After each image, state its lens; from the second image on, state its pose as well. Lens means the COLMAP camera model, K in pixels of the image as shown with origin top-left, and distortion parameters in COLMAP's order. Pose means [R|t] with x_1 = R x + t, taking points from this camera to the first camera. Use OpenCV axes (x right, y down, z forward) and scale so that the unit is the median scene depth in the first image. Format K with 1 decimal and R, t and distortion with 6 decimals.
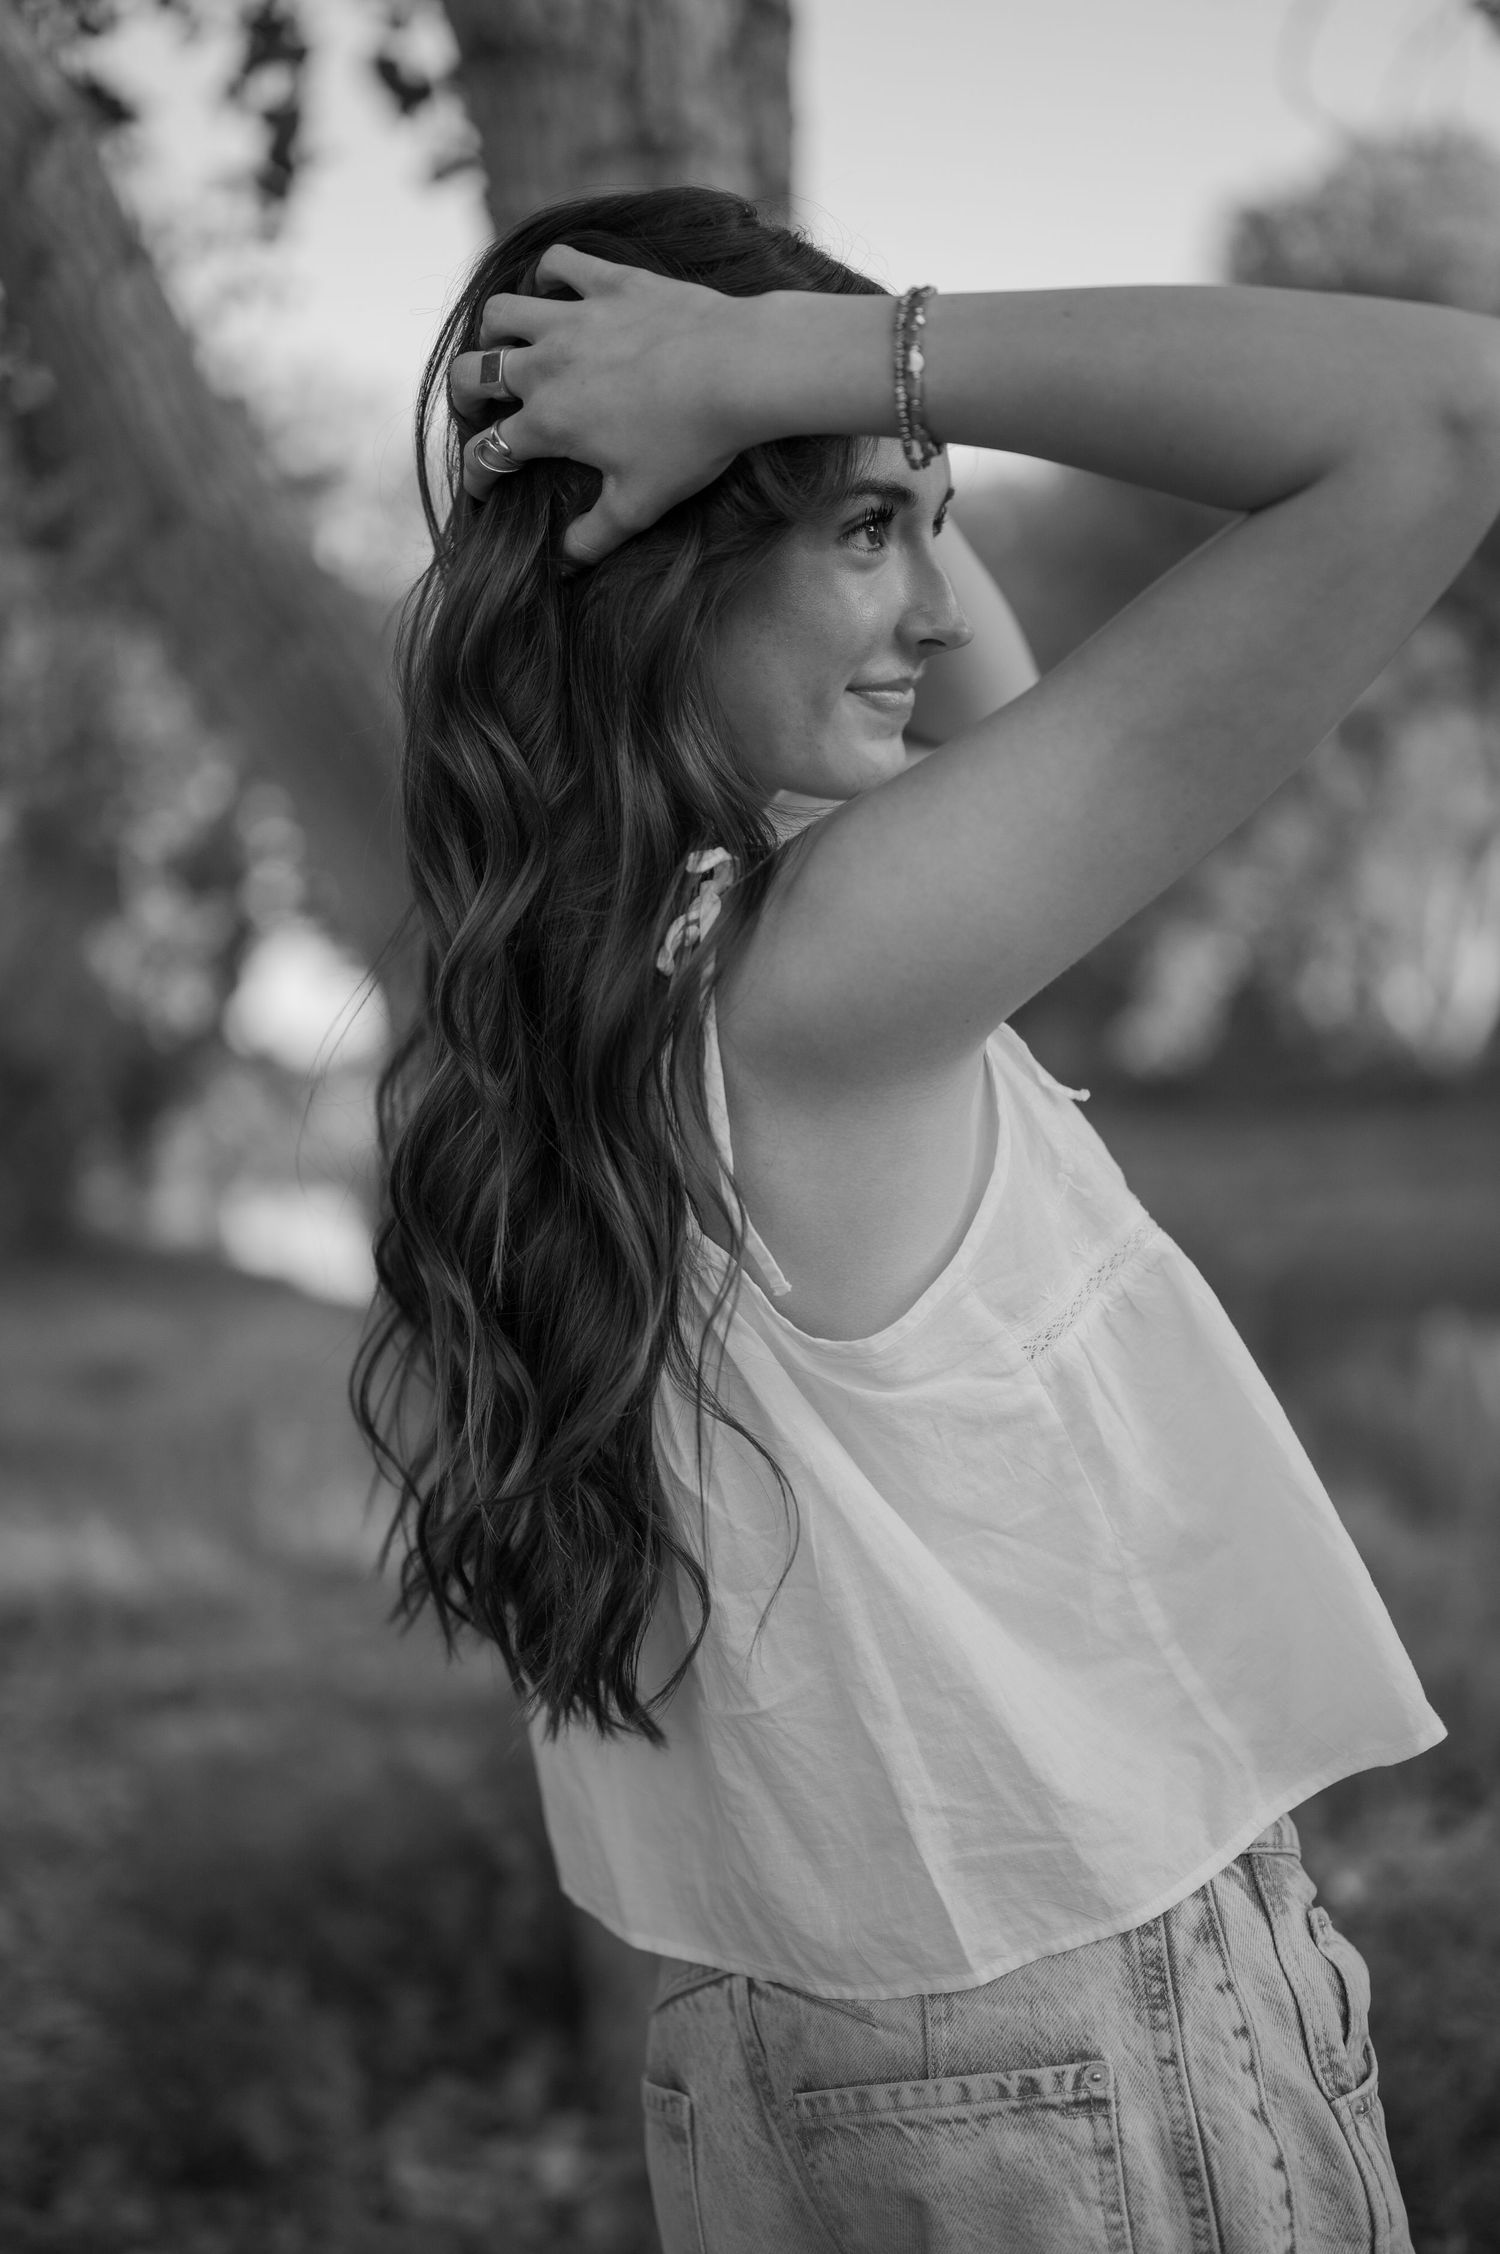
lens RADIAL K [[3213.9, 0, 771.9], [0, 3213.9, 1133.6], [0, 0, 1]] dist [0.002064, 0.000000]
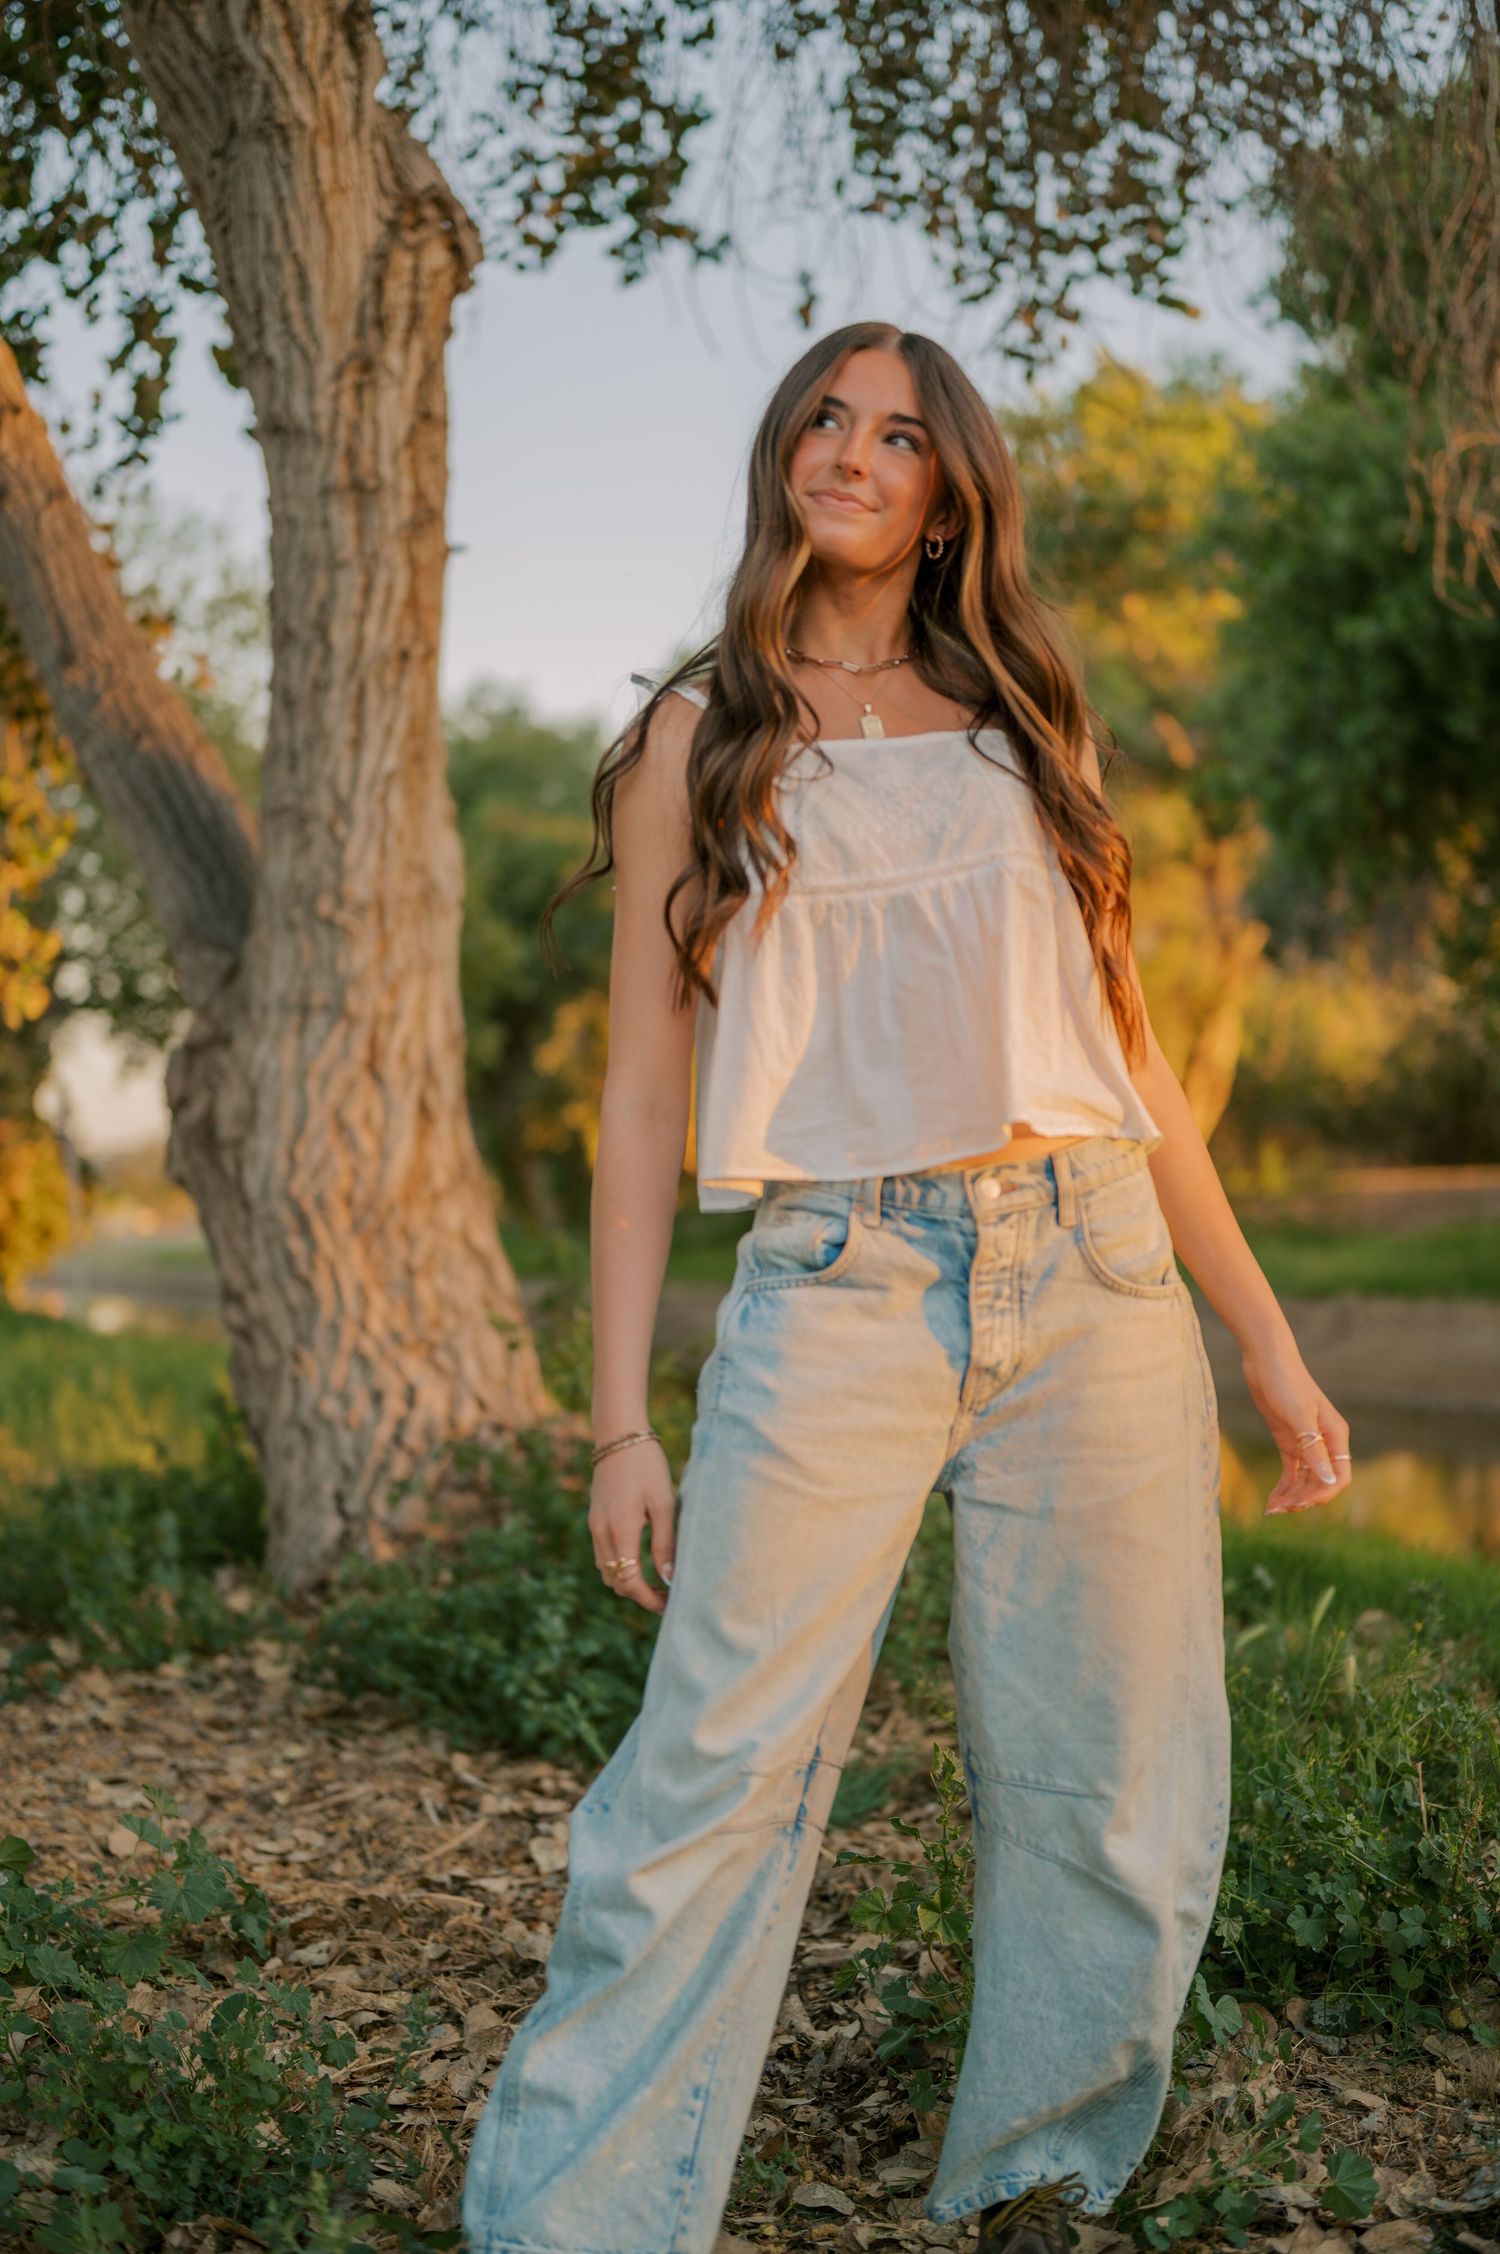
lens RADIAL K [[3213.9, 0, 752.1], [0, 3213.9, 1135.7], [0, 0, 1]] dist [0.002064, 0.000000]
pose [[0.996219, 0.062875, 0.059952, 0.099588], [-0.060179, 0.997138, -0.045766, 0.138936], [-0.062658, 0.041985, 0.997152, -0.855392]]
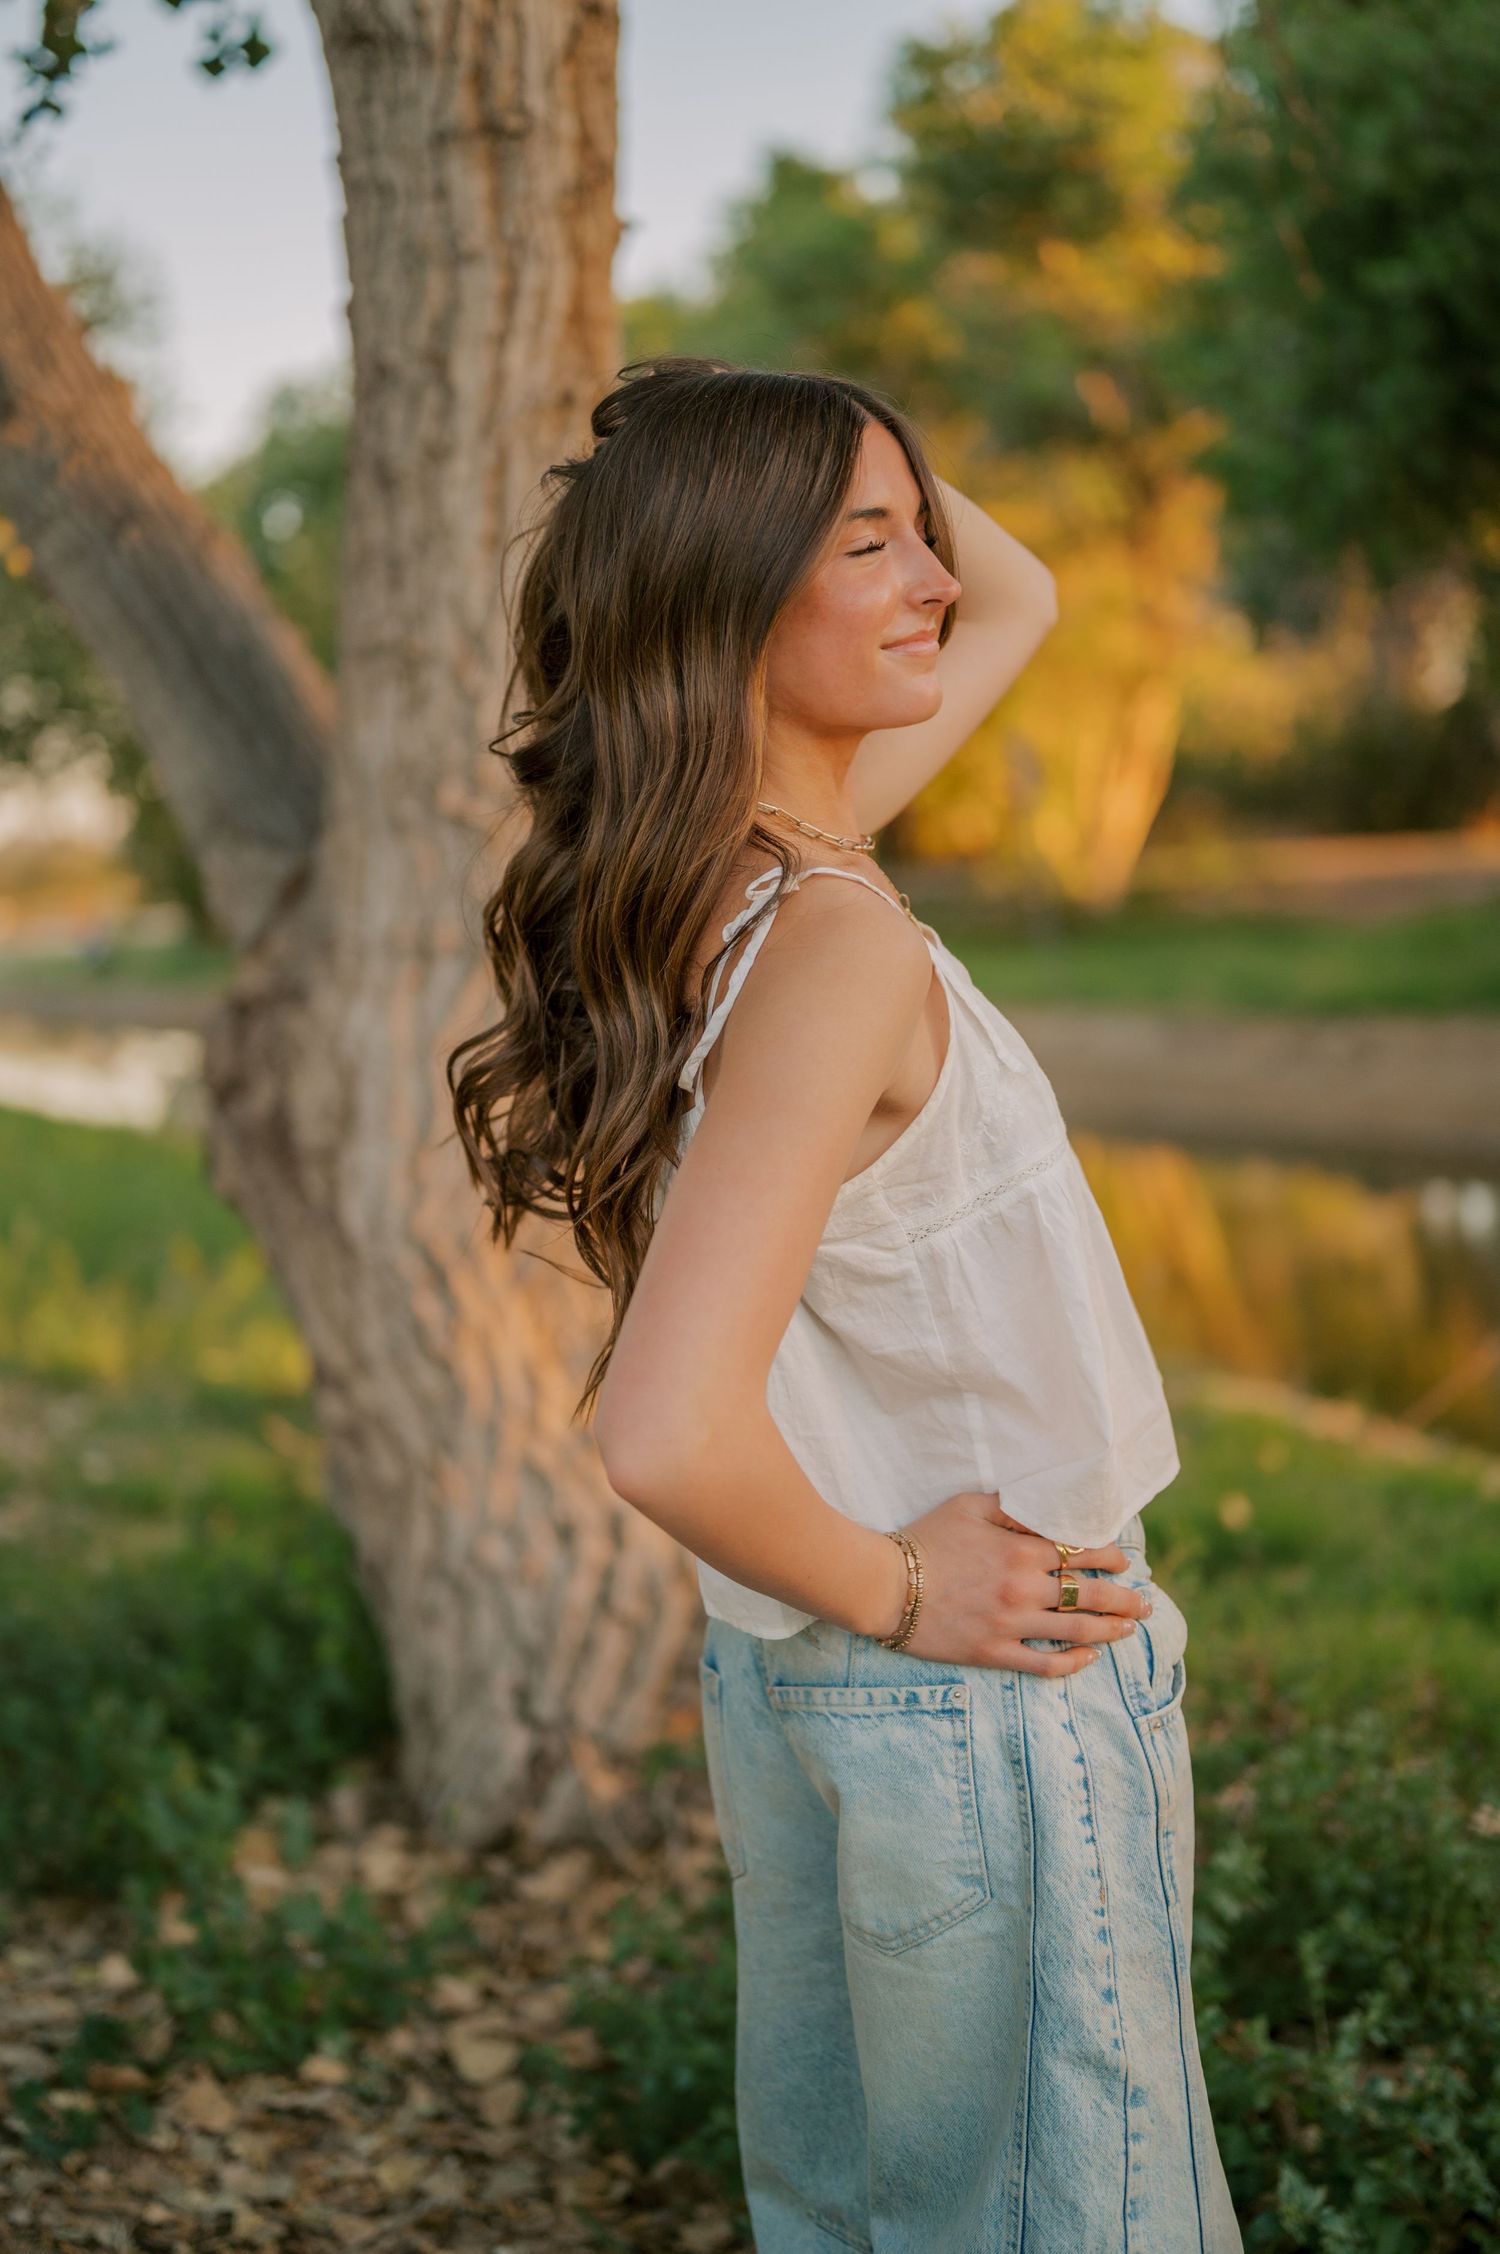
lens RADIAL K [[3213.9, 0, 740.8], [0, 3213.9, 1125.6], [0, 0, 1]] dist [0.002064, 0.000000]
pose [[0.994637, 0.013383, 0.102555, -0.065488], [-0.018782, 0.998478, 0.051856, -0.011795], [-0.101705, -0.053504, 0.993375, -0.173755]]
